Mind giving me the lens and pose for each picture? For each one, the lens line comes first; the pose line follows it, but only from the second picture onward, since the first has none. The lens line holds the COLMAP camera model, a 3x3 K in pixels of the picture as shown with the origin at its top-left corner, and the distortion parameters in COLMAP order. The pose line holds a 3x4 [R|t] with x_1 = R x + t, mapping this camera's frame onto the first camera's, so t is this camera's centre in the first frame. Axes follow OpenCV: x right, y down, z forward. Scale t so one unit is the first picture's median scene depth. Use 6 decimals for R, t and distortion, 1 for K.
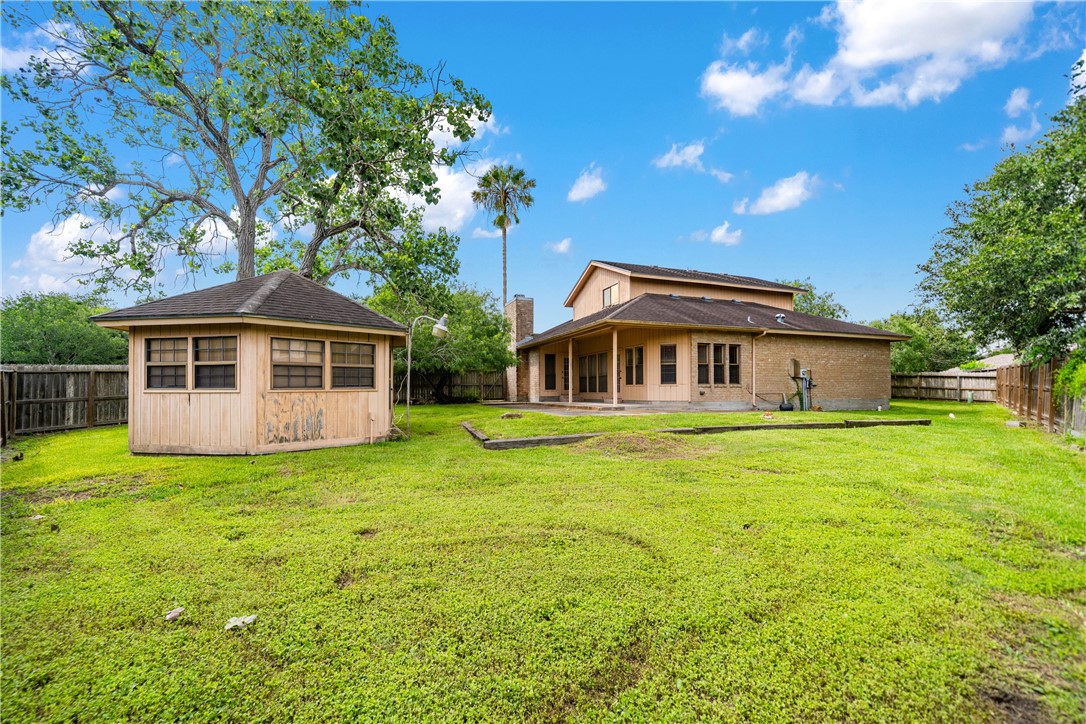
lens RADIAL K [[448.6, 0, 542.3], [0, 448.6, 370.6], [0, 0, 1]] dist [-0.000630, -0.000475]
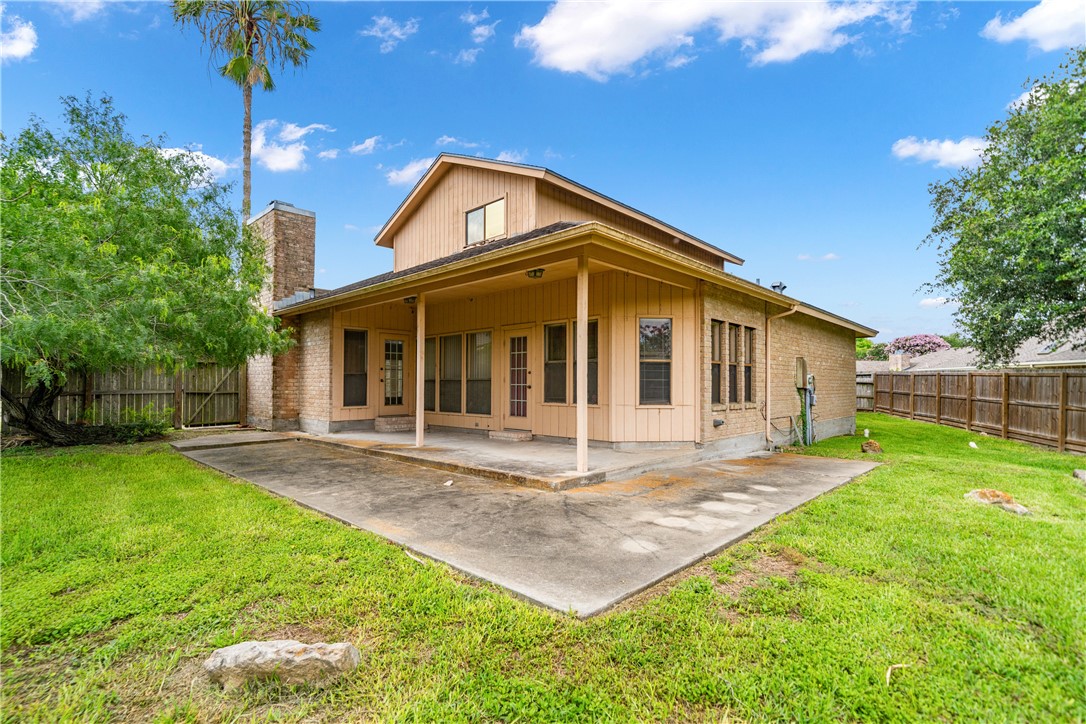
lens RADIAL K [[508.6, 0, 543.0], [0, 508.6, 362.0], [0, 0, 1]] dist [0.000626, 0.000017]
pose [[0.902166, 0.026207, 0.430593, -0.034808], [-0.026539, 0.999634, -0.005237, -0.005812], [-0.430572, -0.006703, 0.902531, 0.450861]]
